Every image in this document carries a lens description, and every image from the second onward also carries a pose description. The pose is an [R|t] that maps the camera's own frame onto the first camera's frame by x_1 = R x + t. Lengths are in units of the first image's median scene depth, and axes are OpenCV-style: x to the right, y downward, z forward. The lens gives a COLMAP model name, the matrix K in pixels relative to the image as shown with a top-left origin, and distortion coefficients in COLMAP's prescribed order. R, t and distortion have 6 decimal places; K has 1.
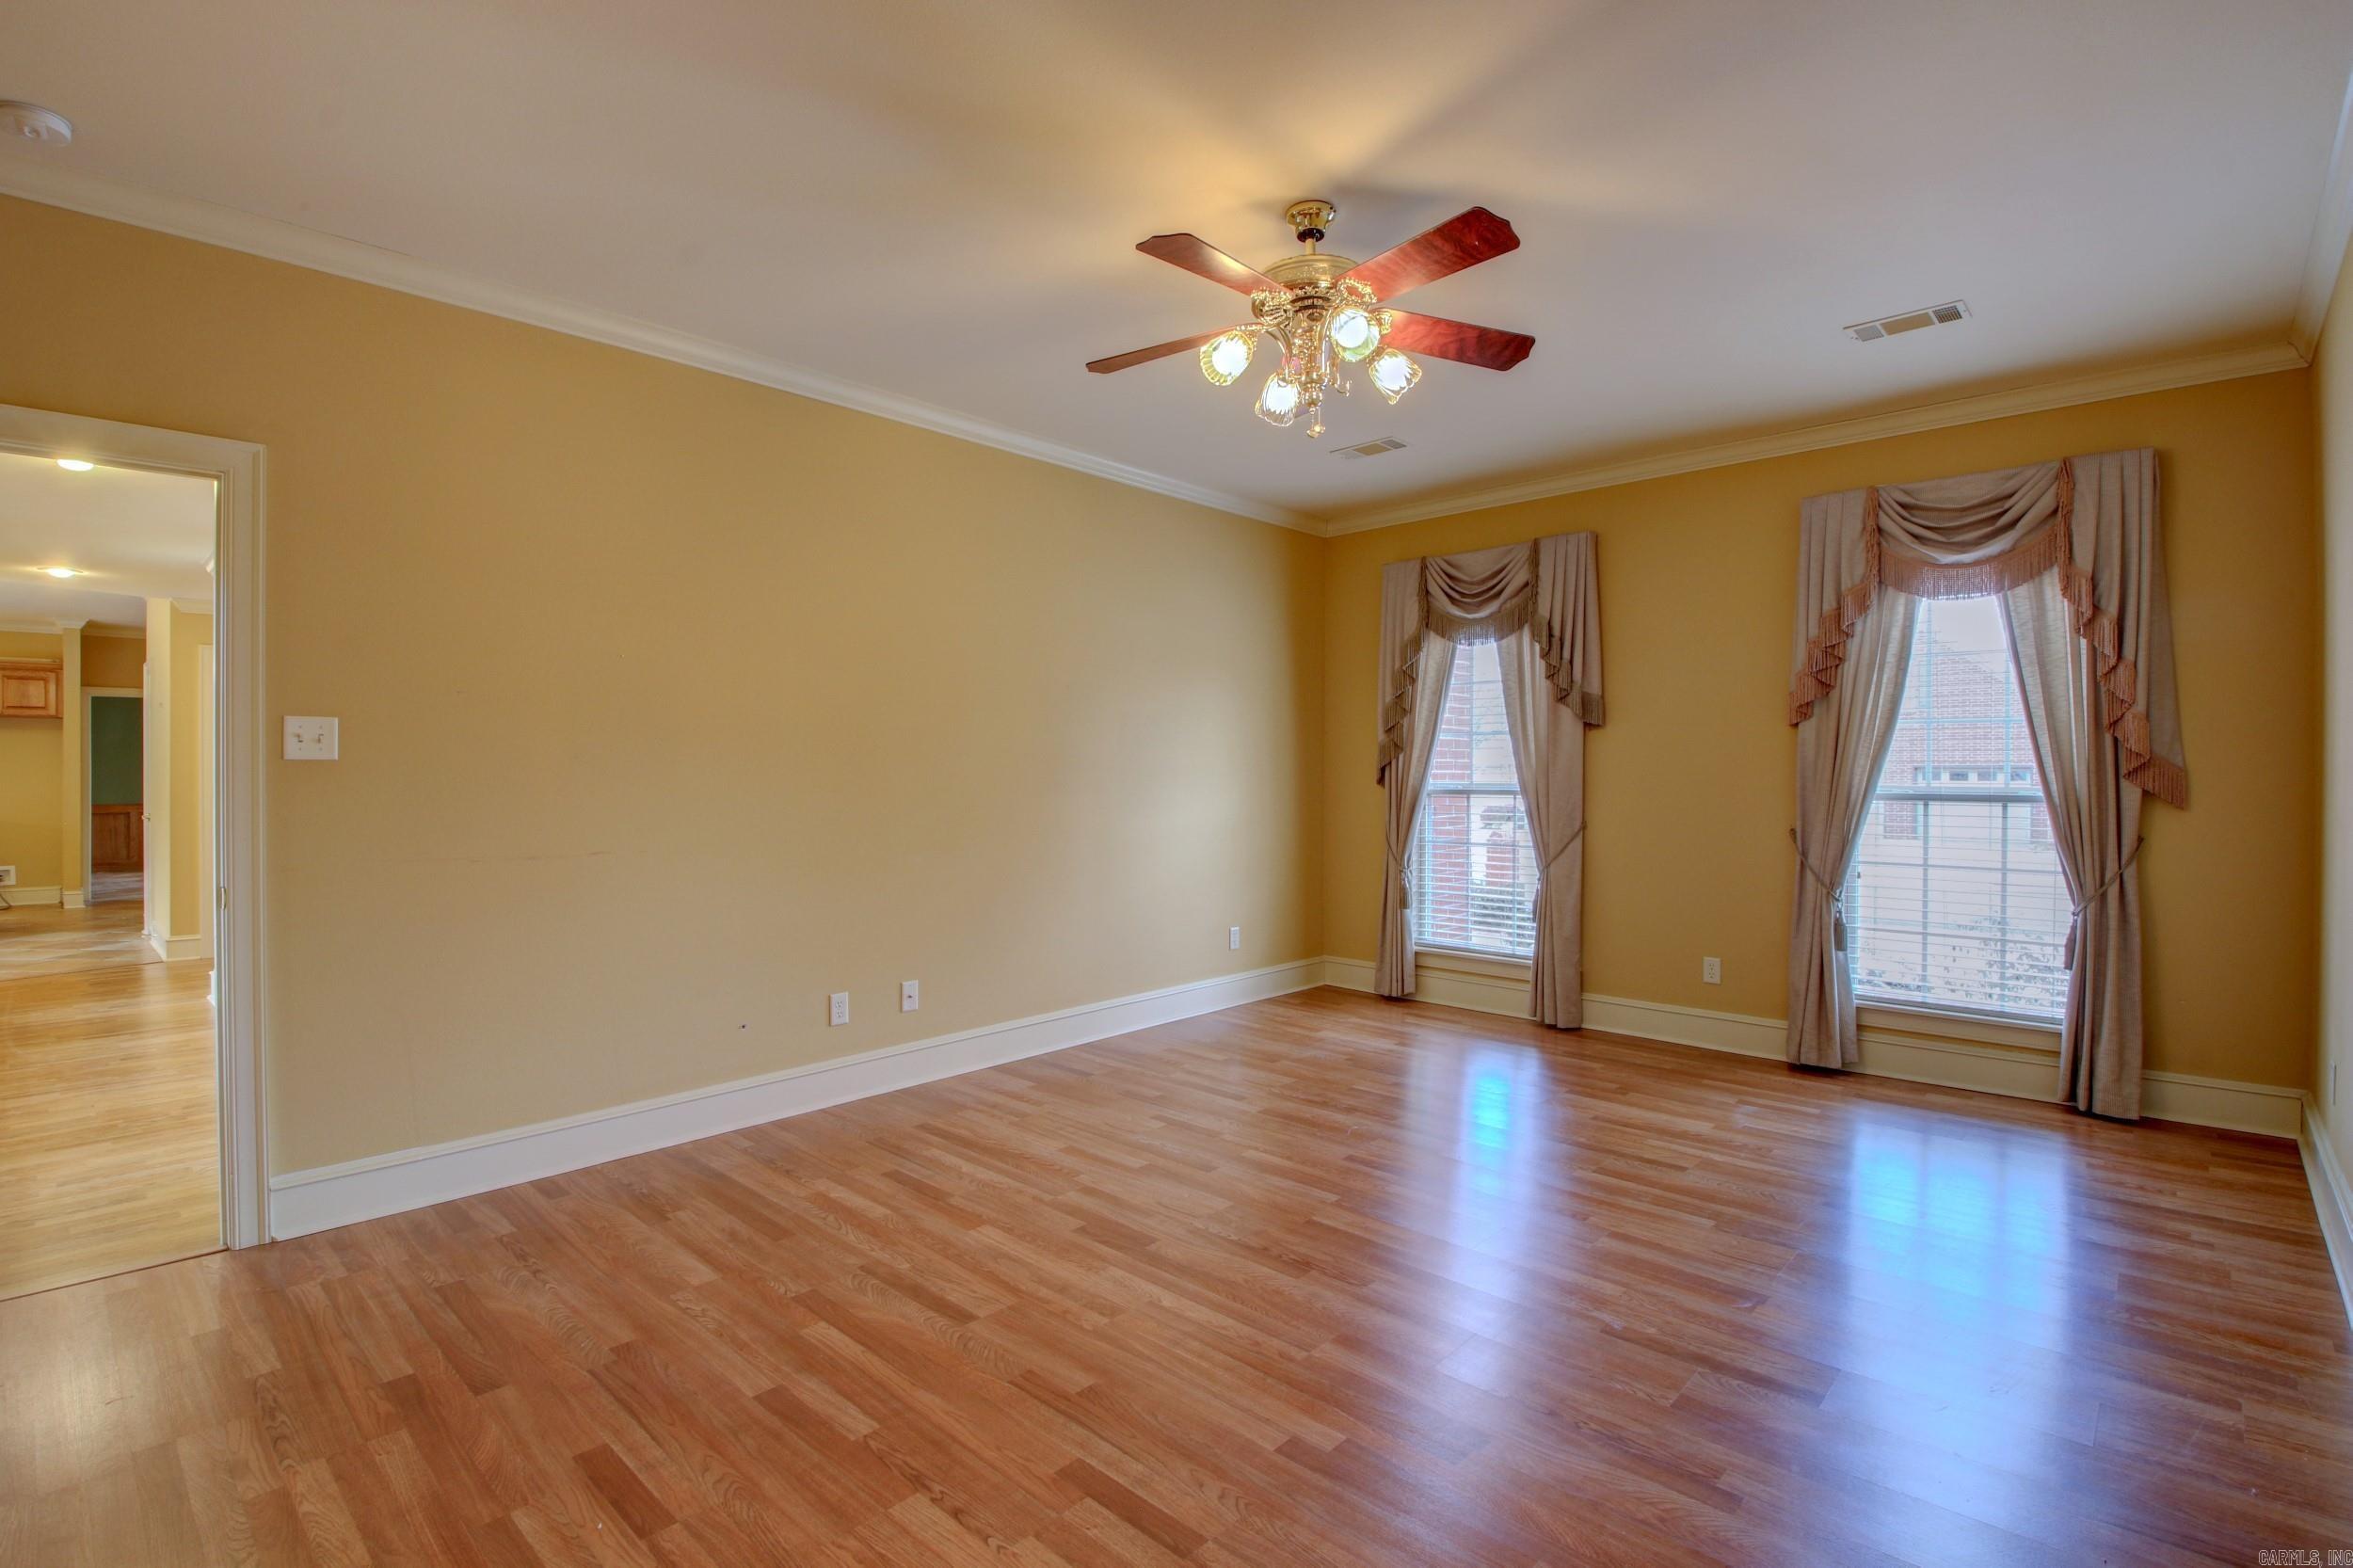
lens RADIAL K [[1065.5, 0, 1176.5], [0, 1065.5, 784.0], [0, 0, 1]] dist [0.009954, -0.000456]
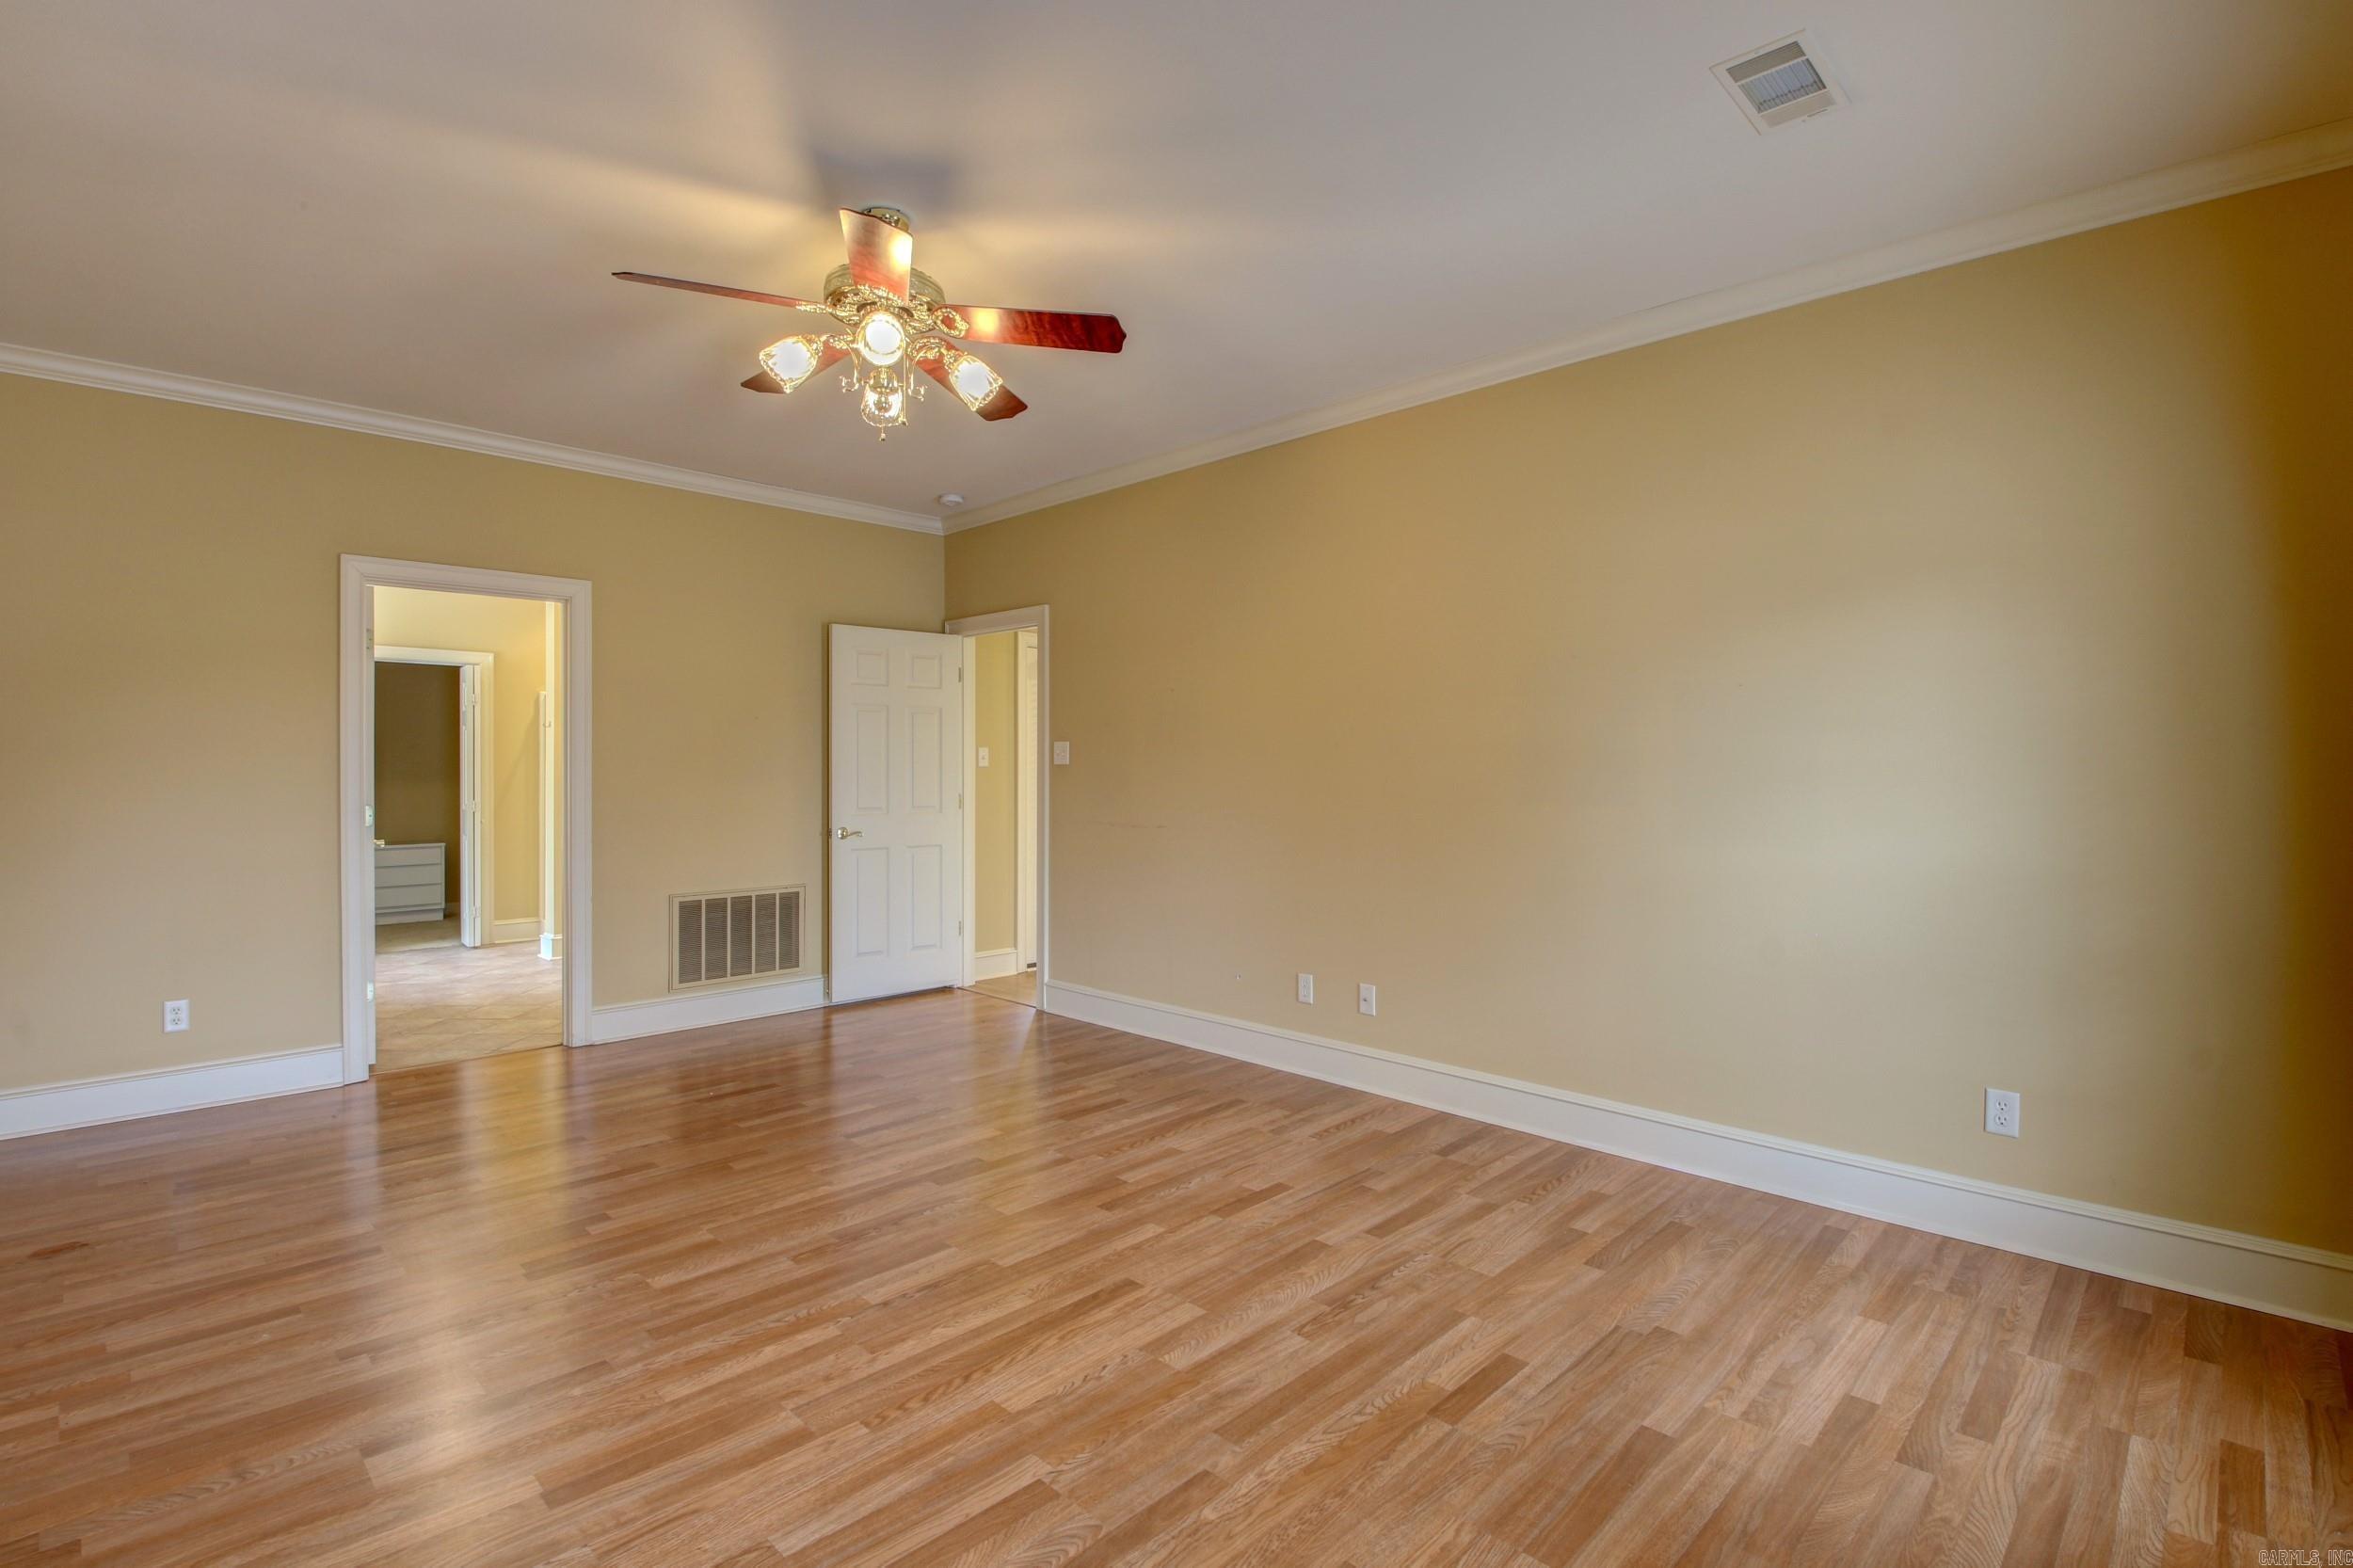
lens RADIAL K [[1119.1, 0, 1232.7], [0, 1119.1, 773.7], [0, 0, 1]] dist [0.000425, -0.000384]
pose [[-0.002851, 0.006821, -0.999973, 0.790159], [-0.013862, 0.999880, 0.006860, -0.015004], [0.999900, 0.013881, -0.002756, 0.884302]]
